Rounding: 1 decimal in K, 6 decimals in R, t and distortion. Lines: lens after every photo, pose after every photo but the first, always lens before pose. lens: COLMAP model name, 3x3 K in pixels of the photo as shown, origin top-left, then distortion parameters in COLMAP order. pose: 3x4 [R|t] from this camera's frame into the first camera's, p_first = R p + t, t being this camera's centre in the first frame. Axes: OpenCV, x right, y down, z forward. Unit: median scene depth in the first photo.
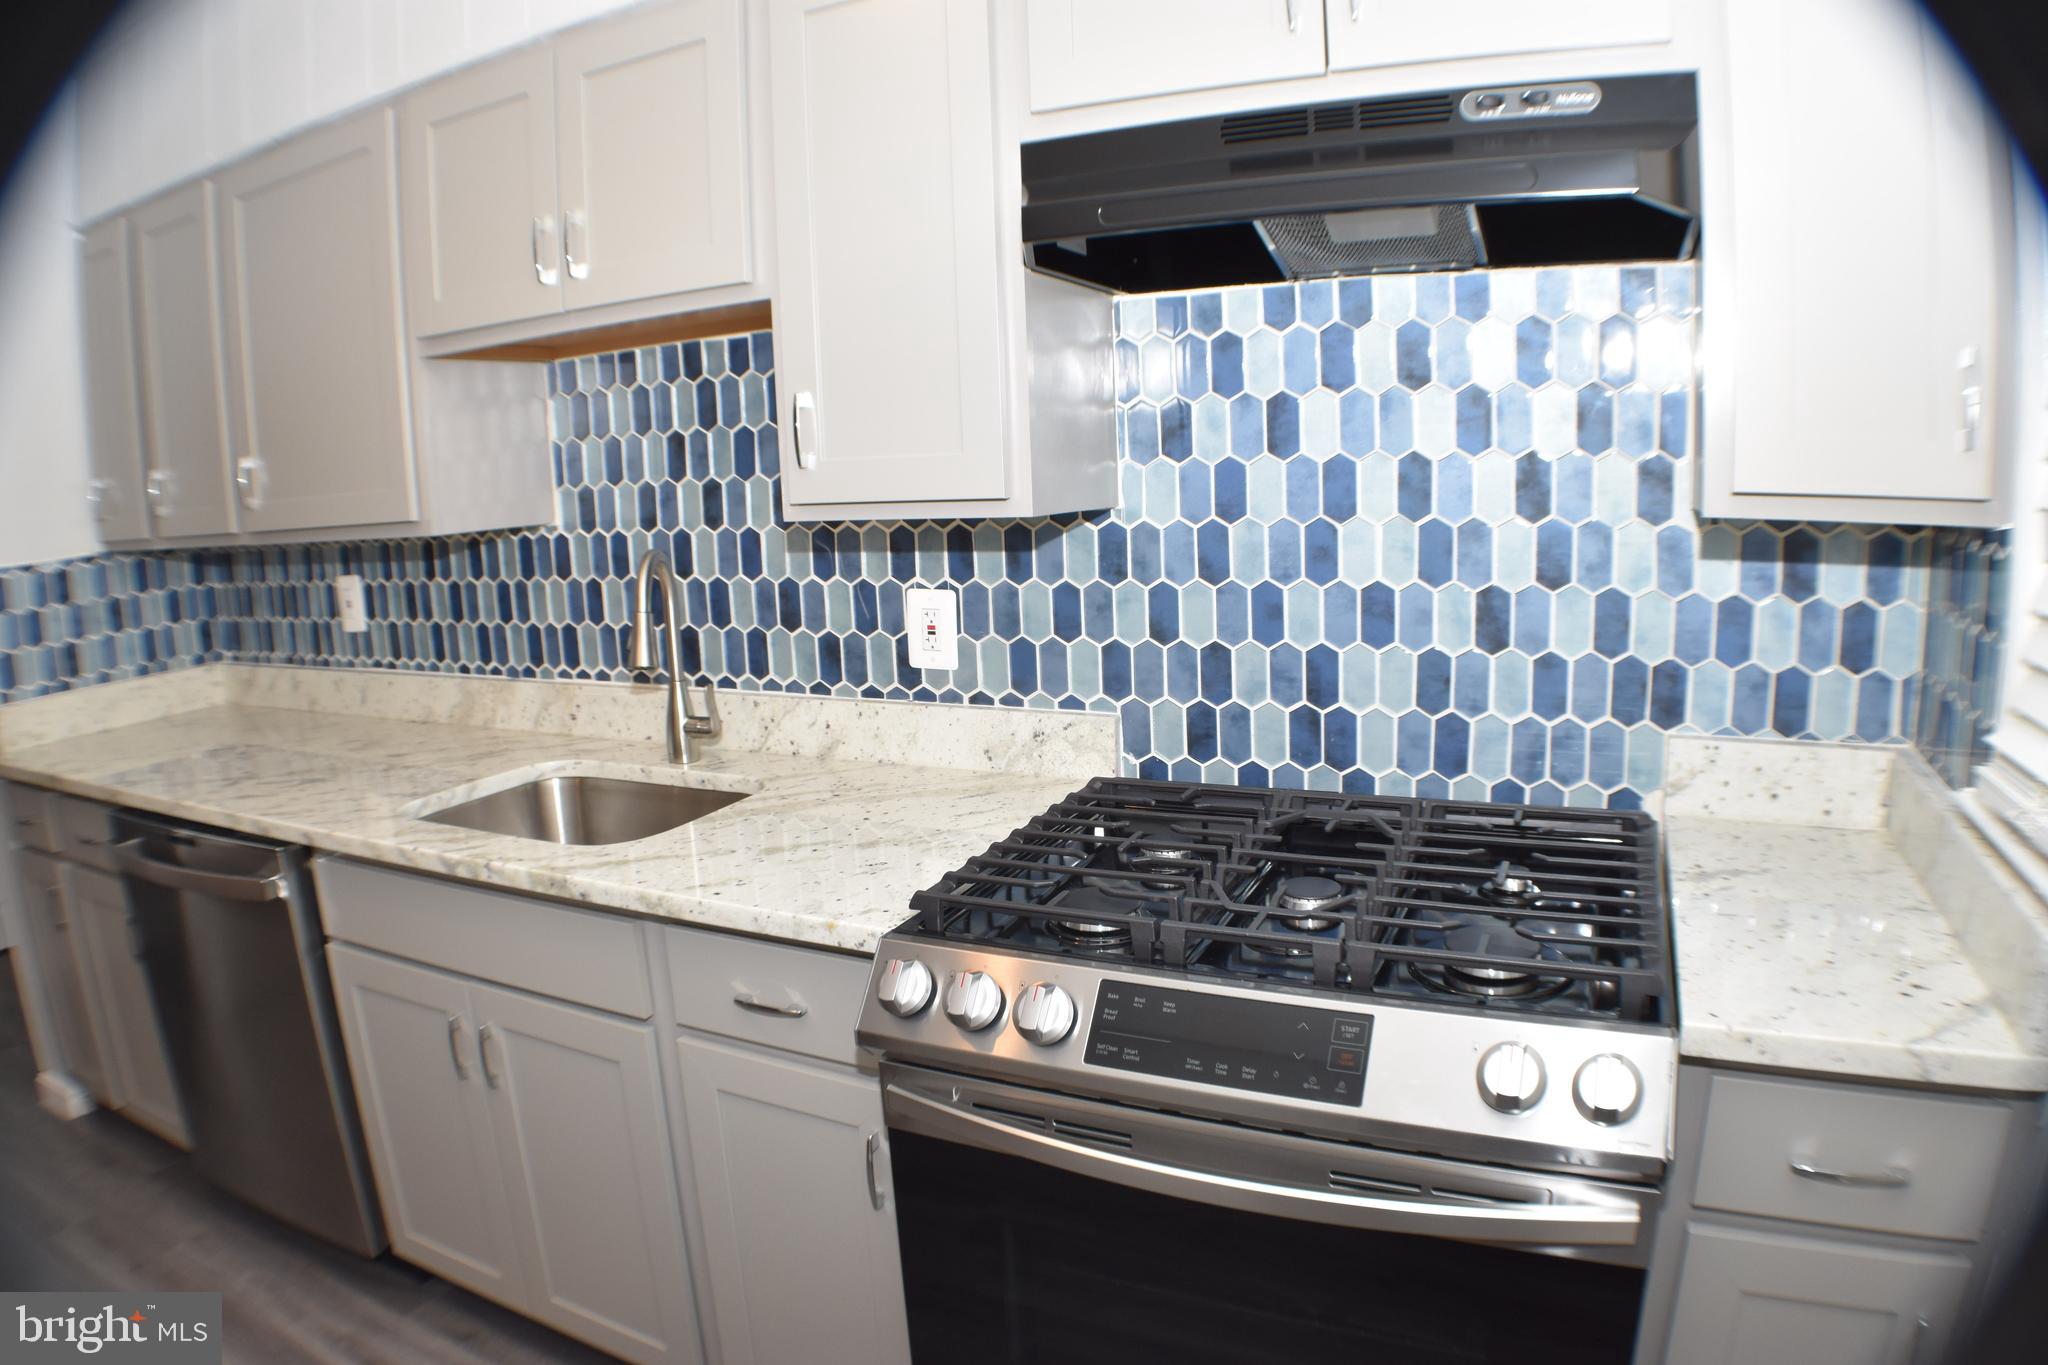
lens RADIAL K [[1232.9, 0, 1022.7], [0, 1232.9, 712.6], [0, 0, 1]] dist [-0.179924, 0.028169]
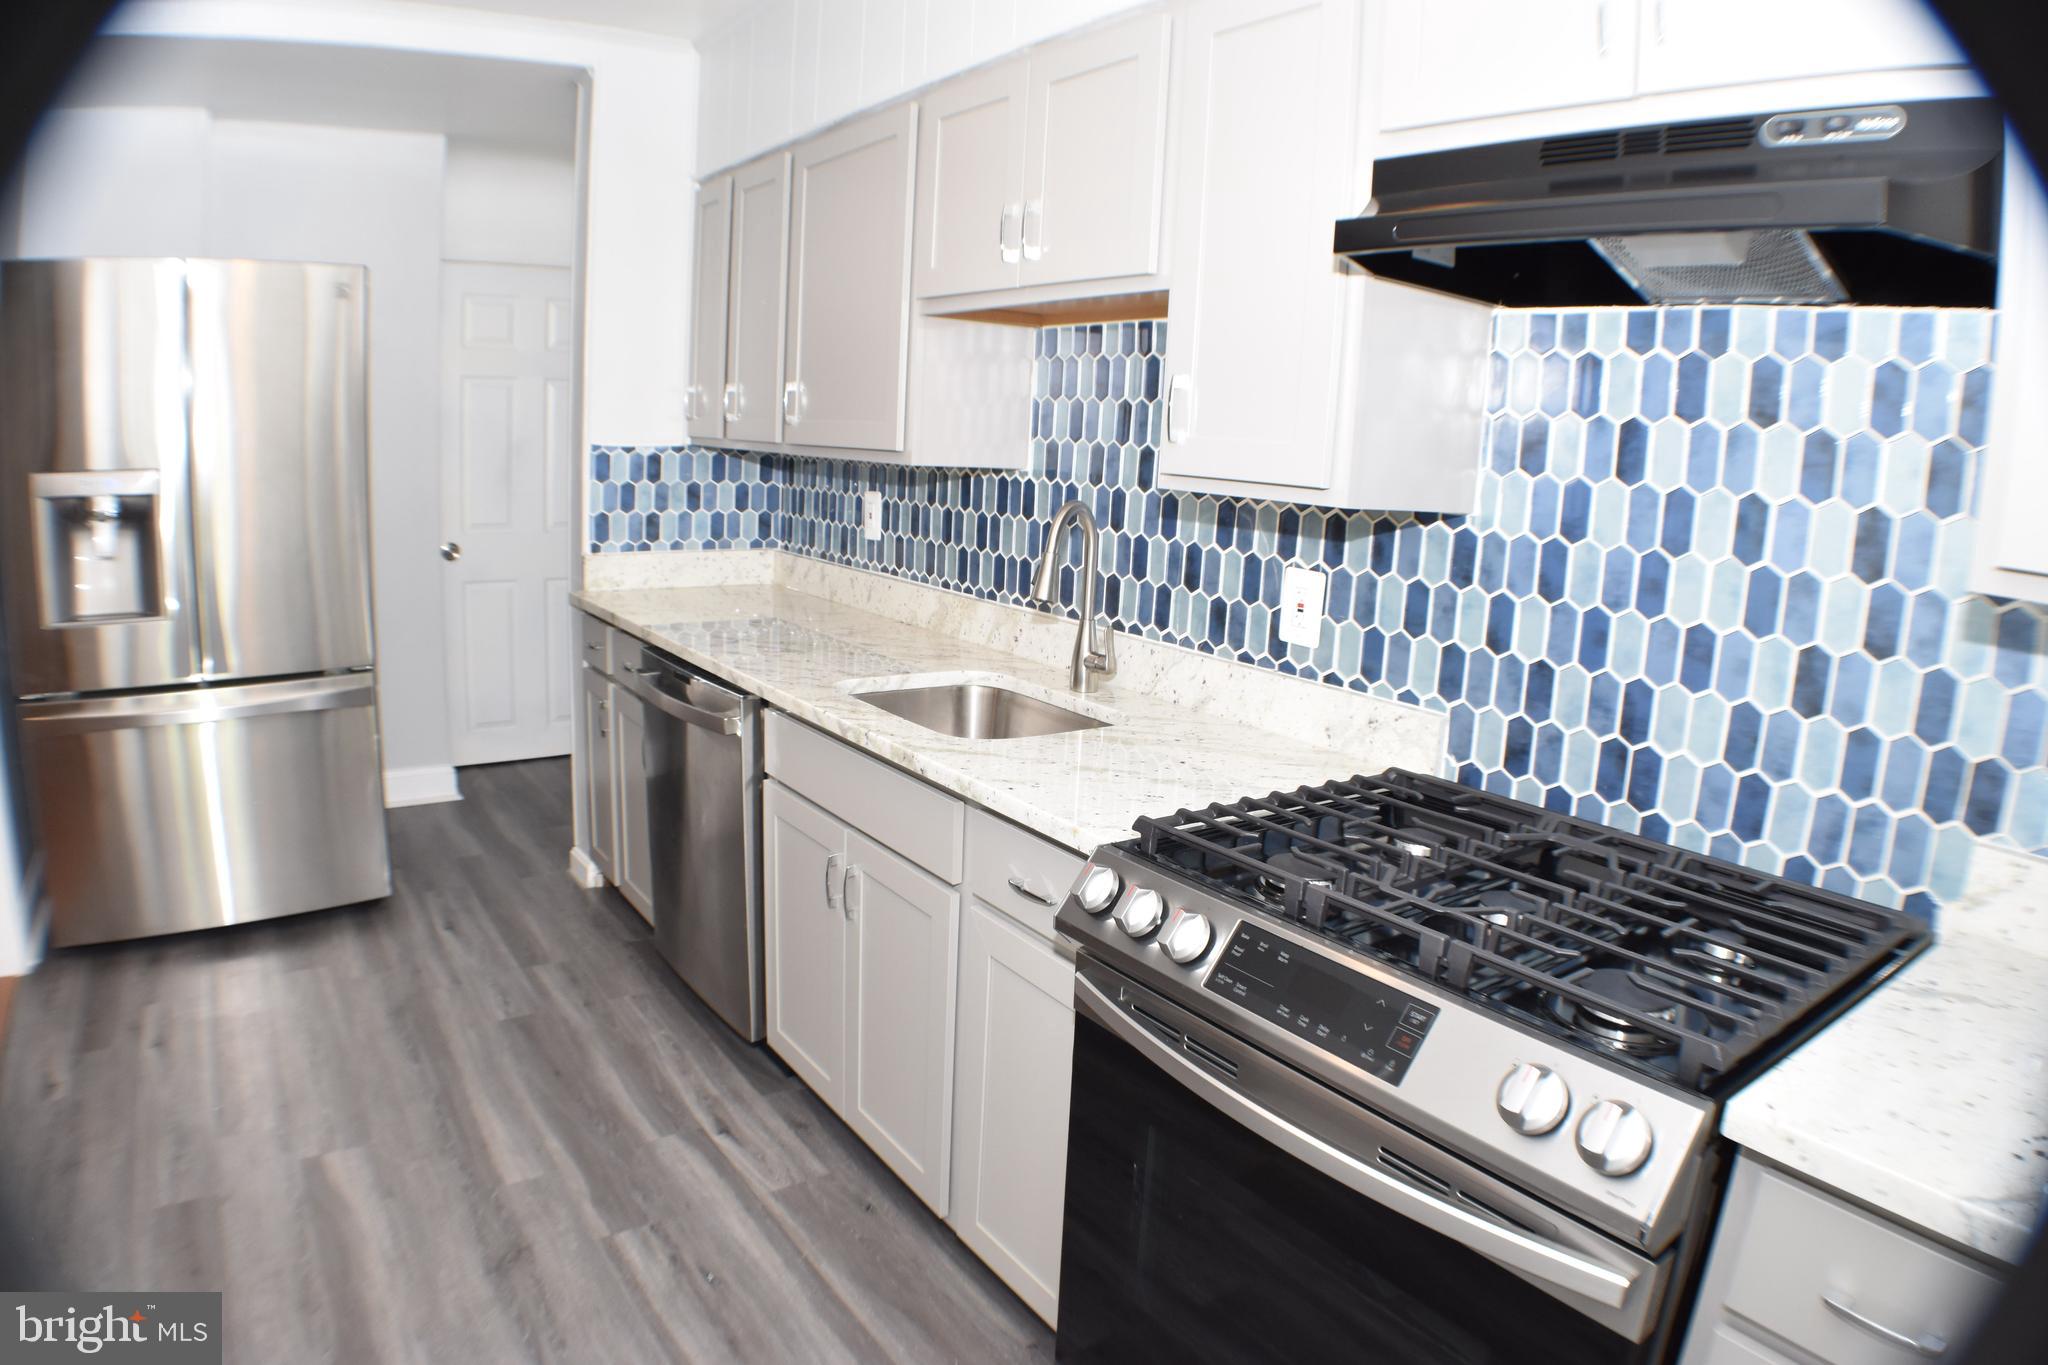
lens RADIAL K [[1232.9, 0, 1039.2], [0, 1232.9, 709.5], [0, 0, 1]] dist [-0.179924, 0.028169]
pose [[0.877019, 0.184789, -0.443498, 0.218065], [-0.179533, 0.982255, 0.054242, 0.002757], [0.445652, 0.032052, 0.894632, -0.045493]]
